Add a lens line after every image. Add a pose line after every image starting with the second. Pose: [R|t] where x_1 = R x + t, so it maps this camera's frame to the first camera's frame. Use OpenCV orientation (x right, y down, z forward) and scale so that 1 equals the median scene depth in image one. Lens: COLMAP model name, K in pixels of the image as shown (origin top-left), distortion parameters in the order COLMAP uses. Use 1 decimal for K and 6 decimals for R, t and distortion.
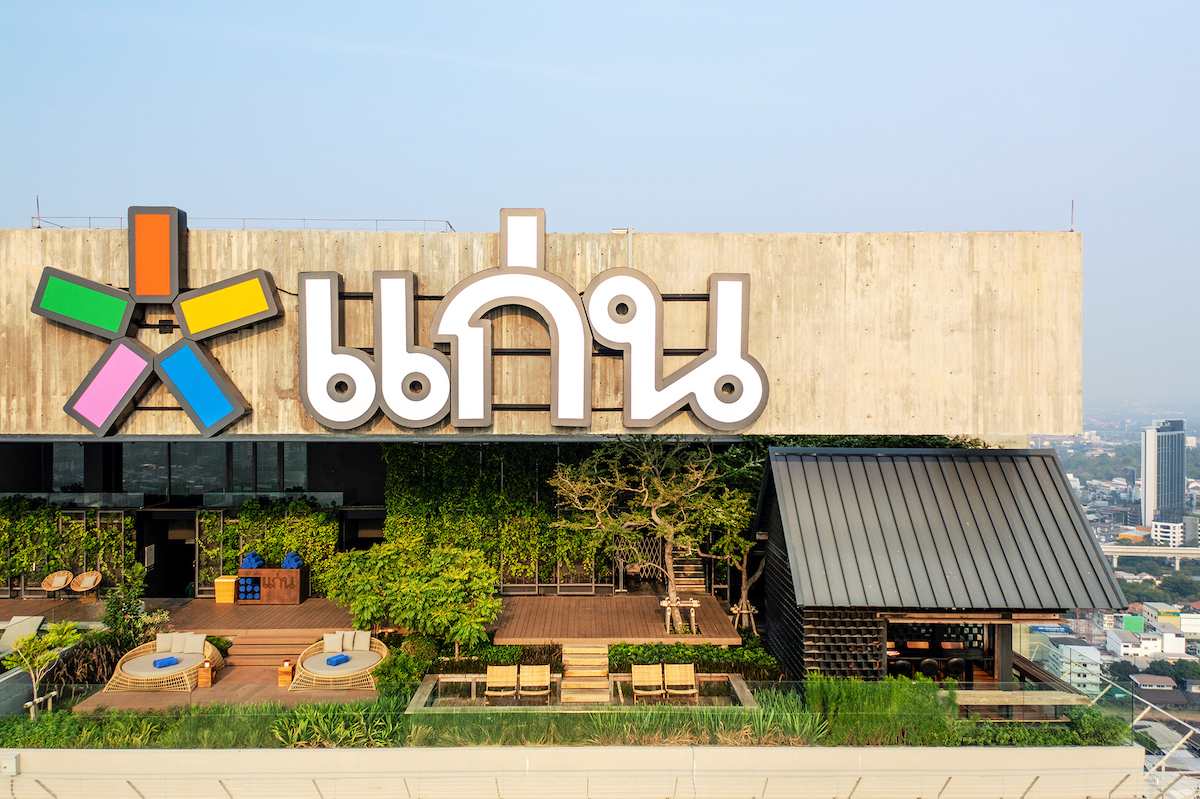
lens RADIAL K [[947.4, 0, 600.0], [0, 947.4, 399.5], [0, 0, 1]] dist [0.052561, -0.003253]
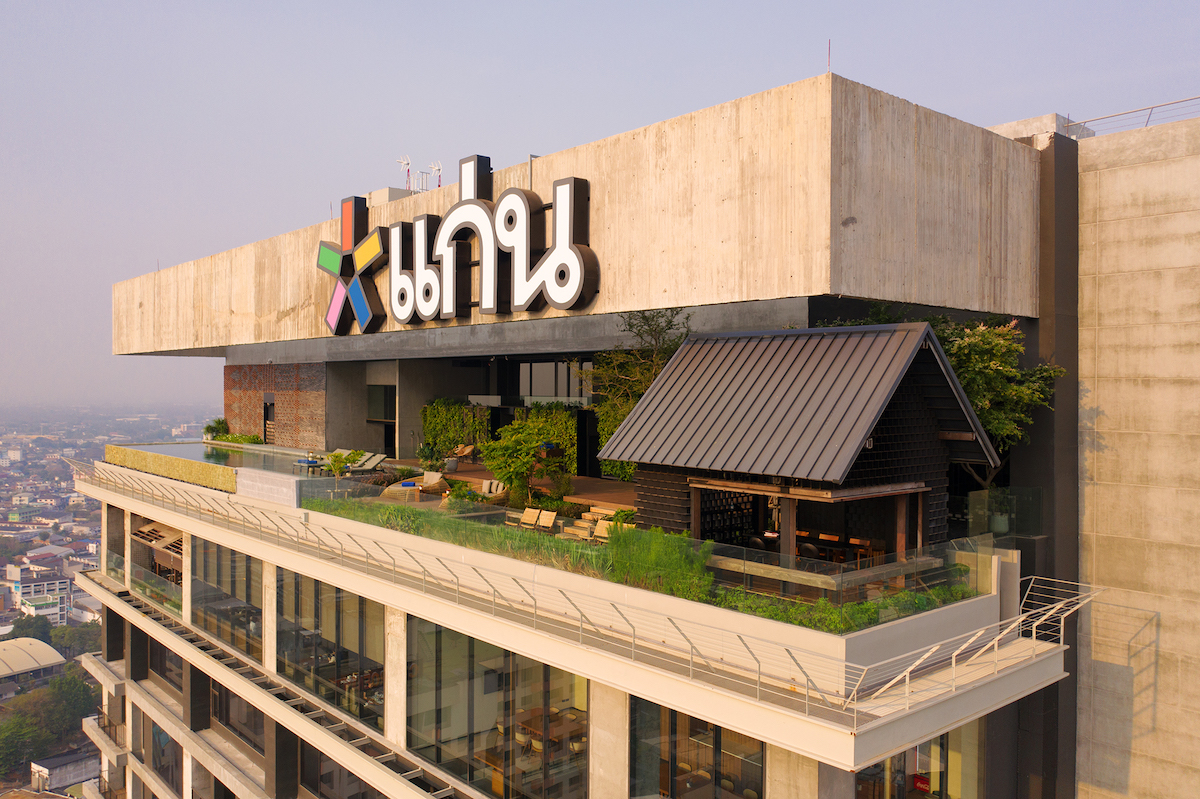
lens RADIAL K [[953.8, 0, 600.0], [0, 953.8, 399.5], [0, 0, 1]] dist [-0.020848, -0.002016]
pose [[0.648612, 0.010225, -0.761051, 1.060339], [-0.008559, 0.999945, 0.006139, 0.135051], [0.761071, 0.002532, 0.648663, 0.245545]]
